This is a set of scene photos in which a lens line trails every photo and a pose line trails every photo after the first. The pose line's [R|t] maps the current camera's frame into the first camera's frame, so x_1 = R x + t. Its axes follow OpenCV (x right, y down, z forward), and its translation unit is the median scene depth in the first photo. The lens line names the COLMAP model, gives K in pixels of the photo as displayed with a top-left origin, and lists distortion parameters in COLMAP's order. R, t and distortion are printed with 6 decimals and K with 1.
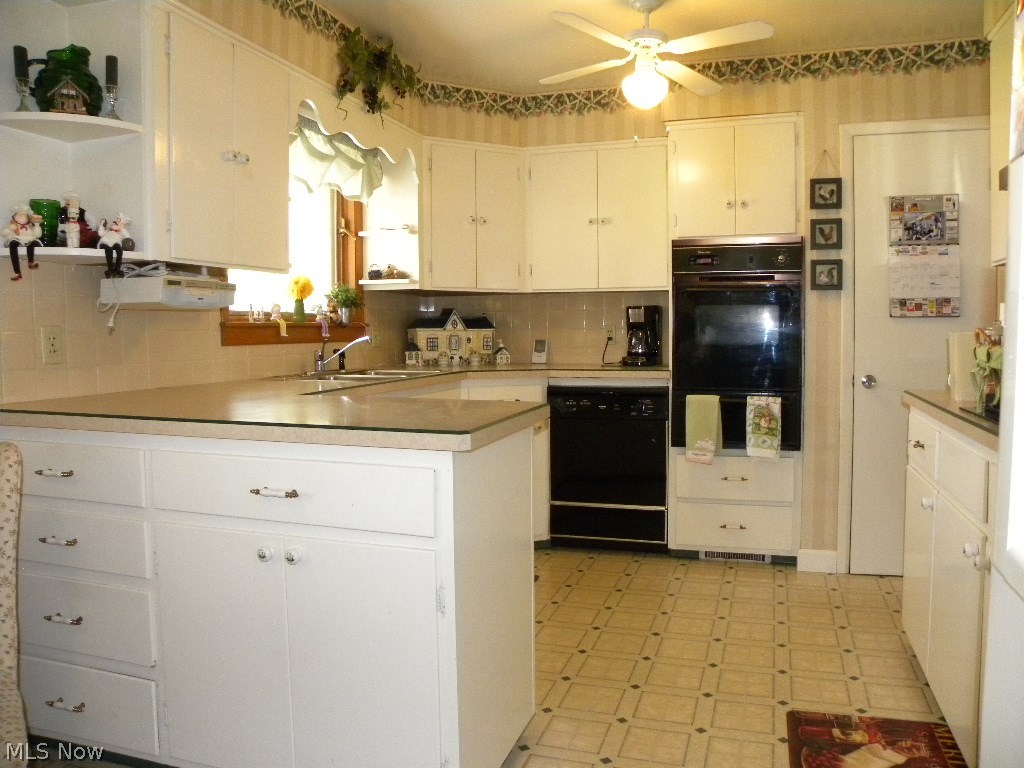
lens RADIAL K [[782.0, 0, 512.0], [0, 782.0, 384.0], [0, 0, 1]] dist [-0.145420, 0.096130]
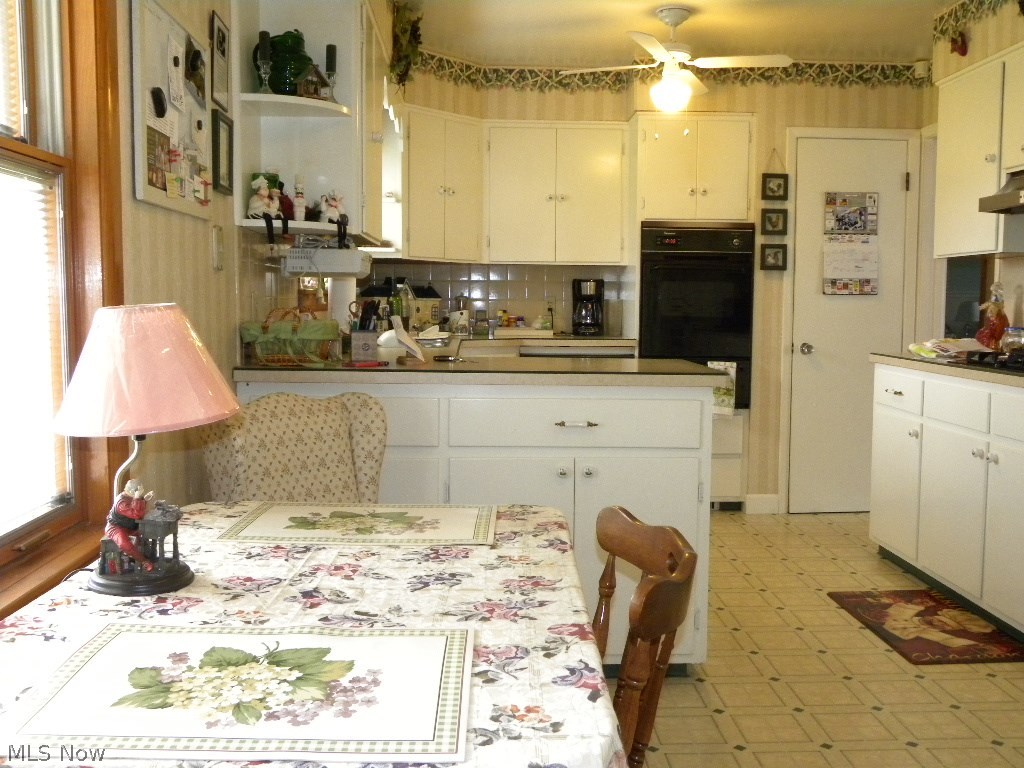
lens RADIAL K [[976.4, 0, 512.0], [0, 976.4, 384.0], [0, 0, 1]] dist [-0.010074, -0.001530]
pose [[0.939122, -0.013324, 0.343326, -0.480994], [0.006502, 0.999758, 0.021015, 0.017222], [-0.343523, -0.017503, 0.938981, -0.269562]]
